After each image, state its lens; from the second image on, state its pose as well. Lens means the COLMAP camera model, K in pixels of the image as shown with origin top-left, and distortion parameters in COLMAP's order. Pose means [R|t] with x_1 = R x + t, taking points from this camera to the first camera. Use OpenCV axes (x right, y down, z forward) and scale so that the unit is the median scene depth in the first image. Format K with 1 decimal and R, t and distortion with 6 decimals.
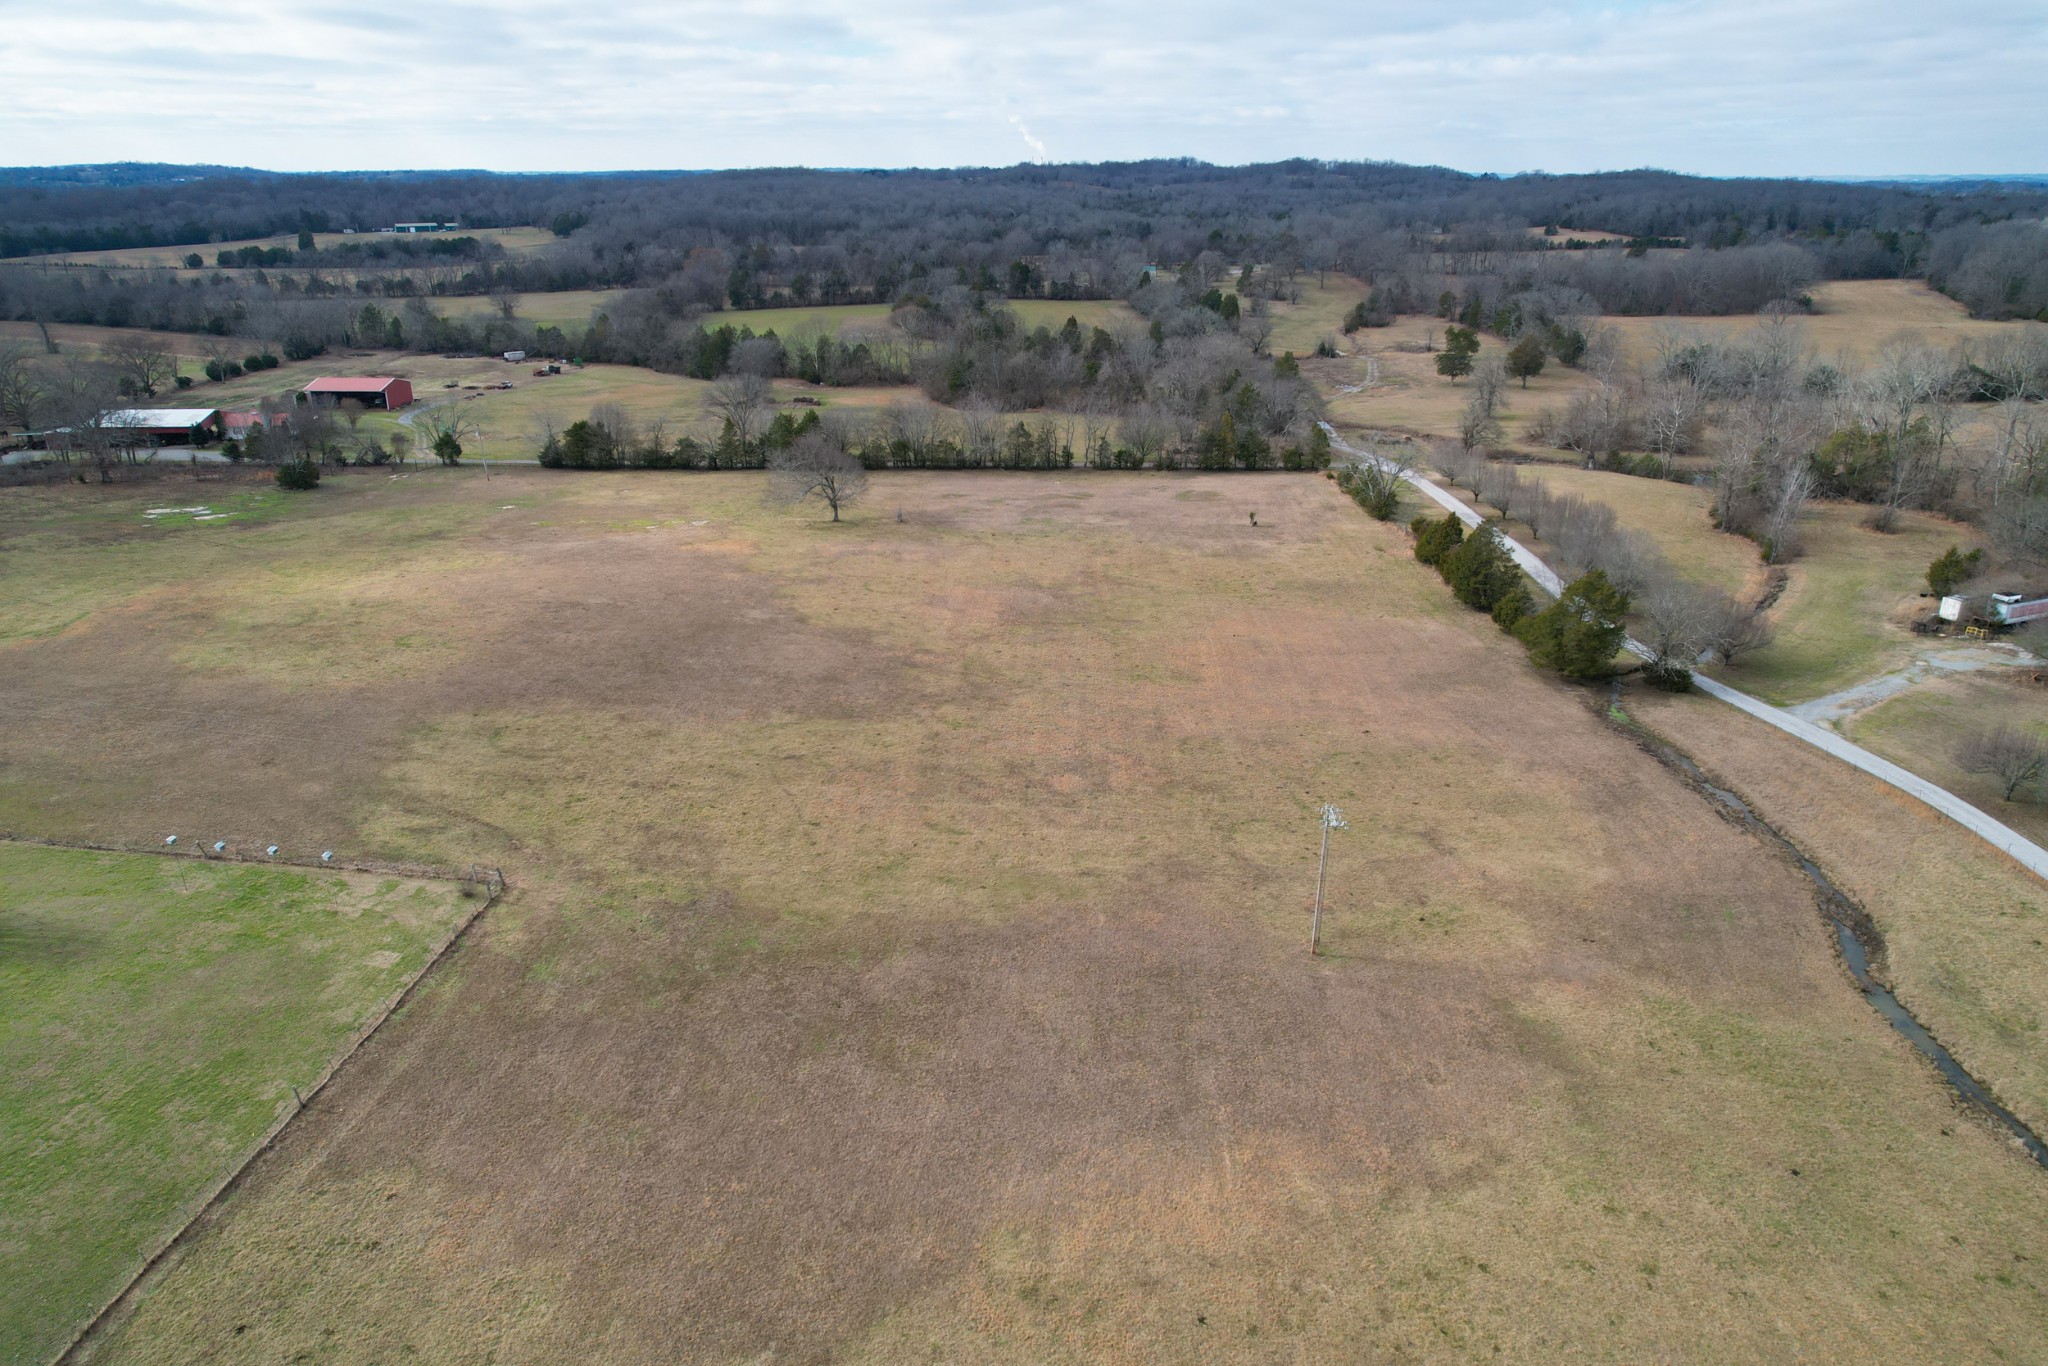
lens RADIAL K [[1311.2, 0, 1033.0], [0, 1311.2, 680.9], [0, 0, 1]] dist [-0.074859, 0.067835]
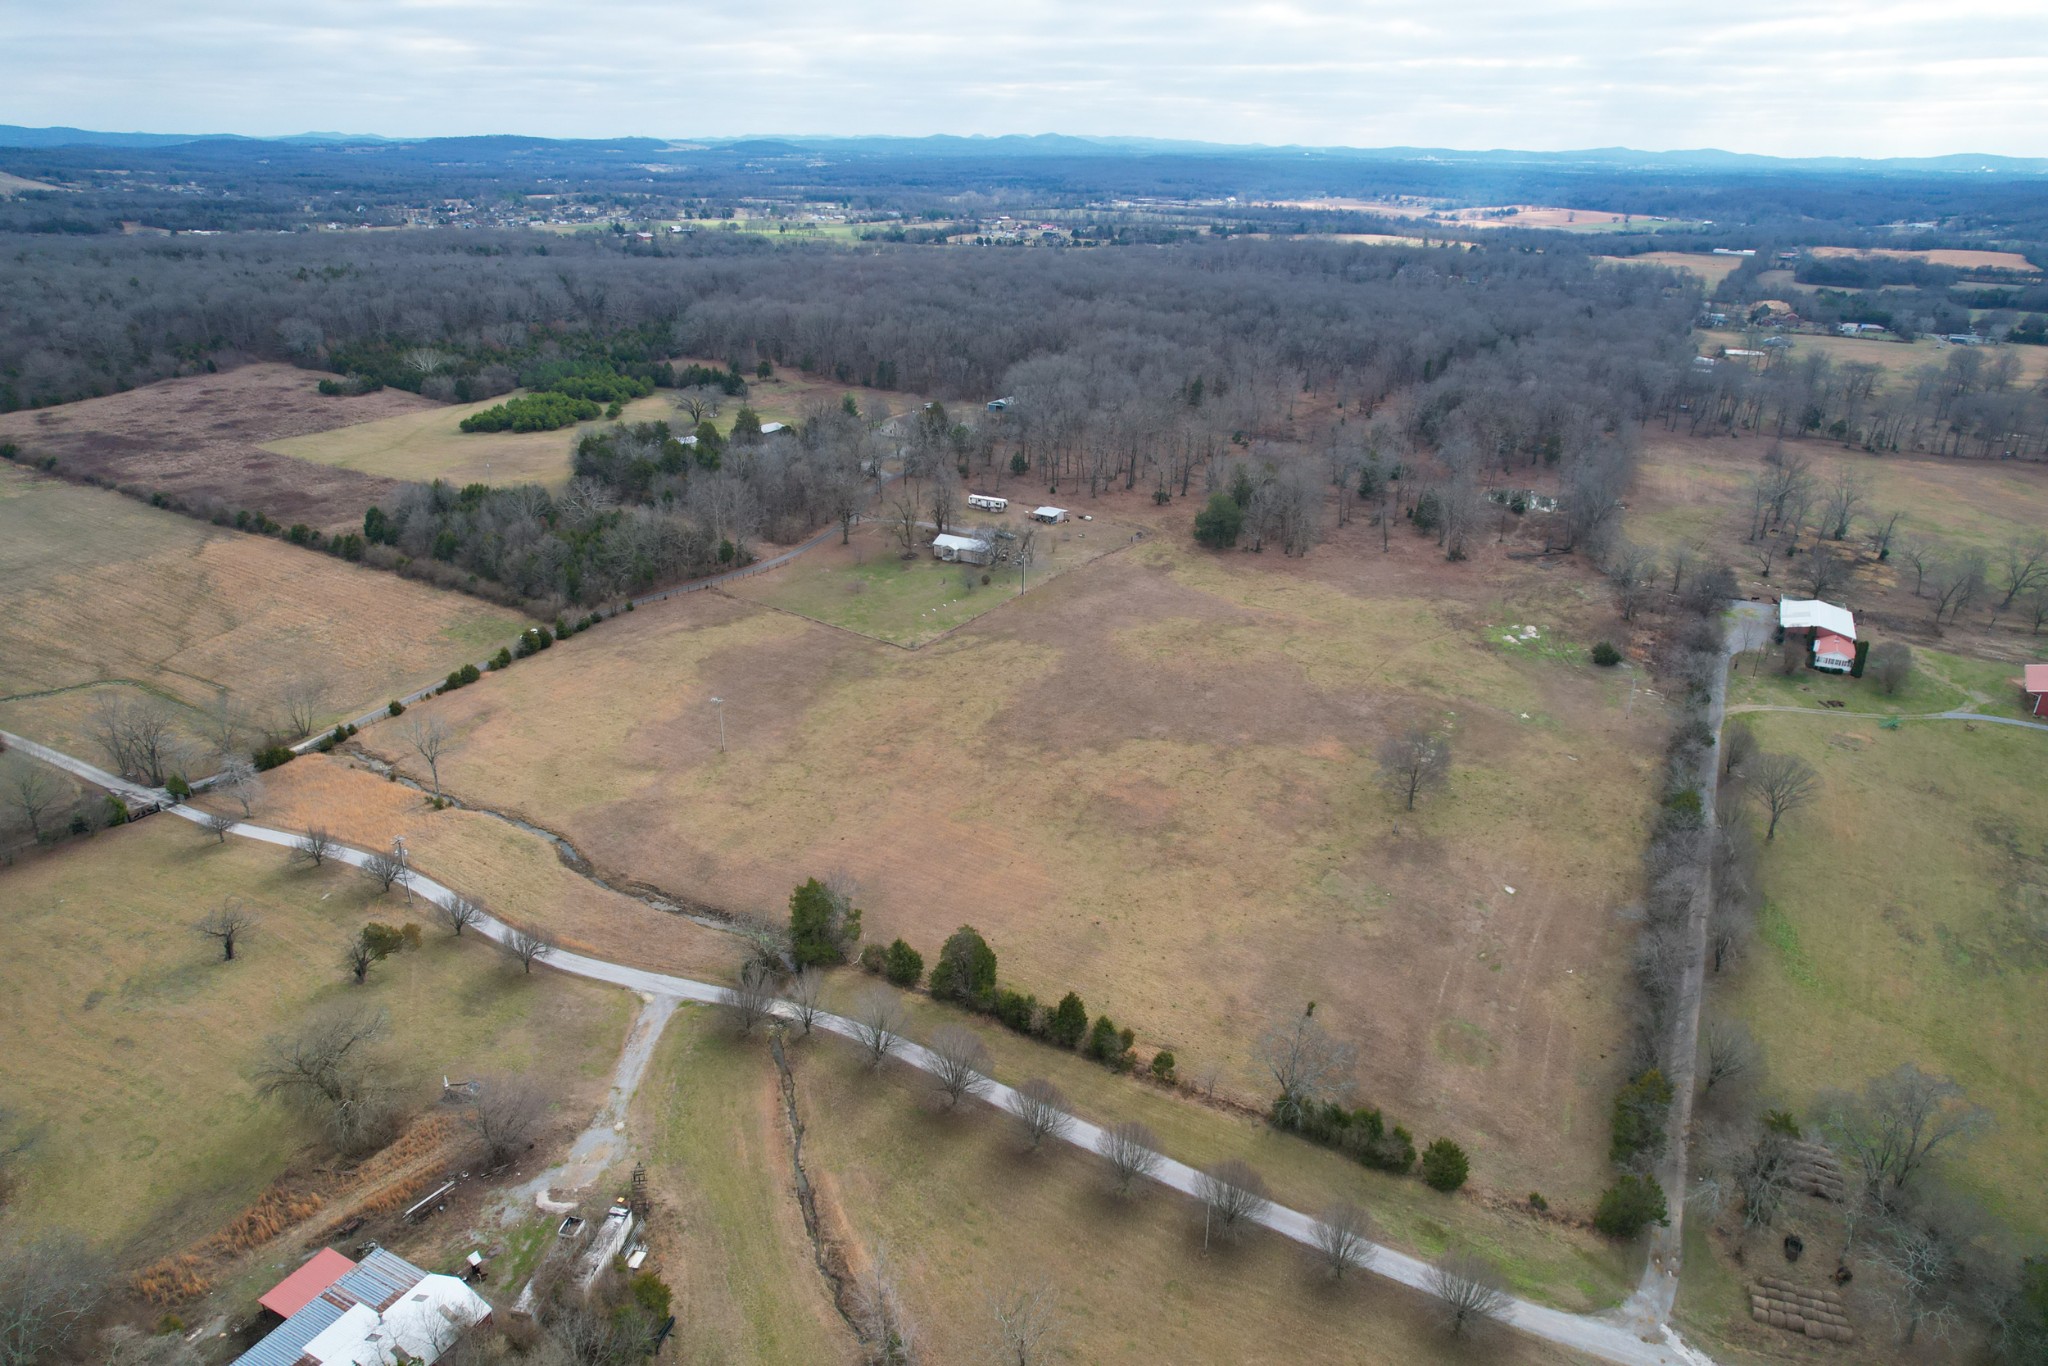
lens RADIAL K [[1311.2, 0, 1029.8], [0, 1311.2, 689.2], [0, 0, 1]] dist [-0.074859, 0.067835]
pose [[-0.521242, 0.321927, -0.790360, 0.773250], [-0.327010, 0.780090, 0.533407, -0.605791], [0.788271, 0.536490, -0.301343, 0.868917]]
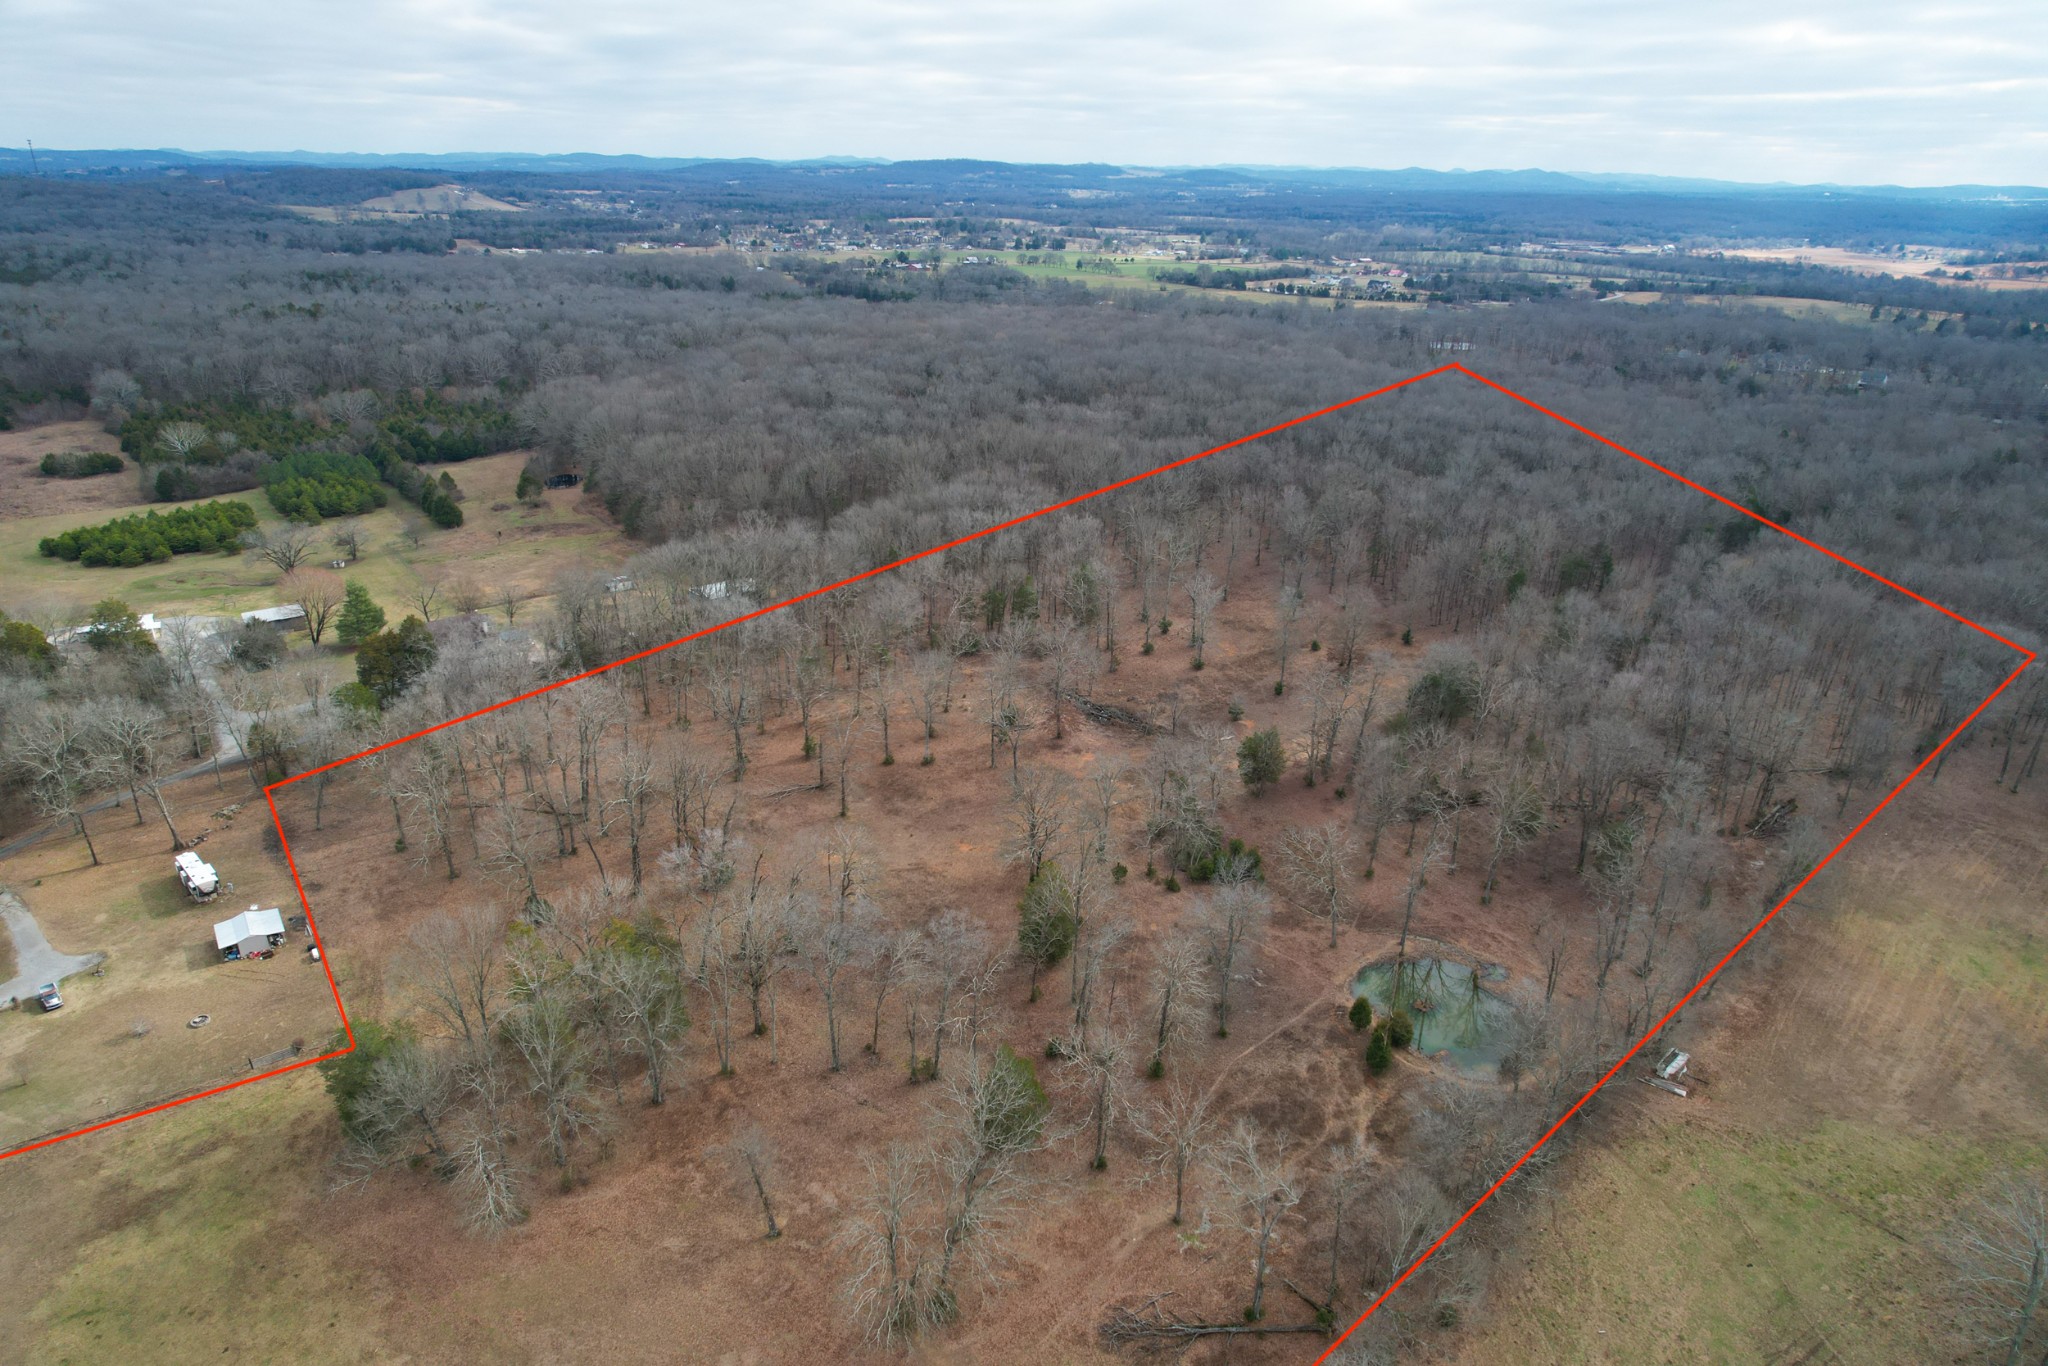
lens RADIAL K [[1311.2, 0, 1029.8], [0, 1311.2, 686.9], [0, 0, 1]] dist [-0.074859, 0.067835]
pose [[-0.776421, 0.218187, -0.591240, -0.518538], [-0.251526, 0.752915, 0.608156, -0.616333], [0.577845, 0.620897, -0.529699, 0.870657]]
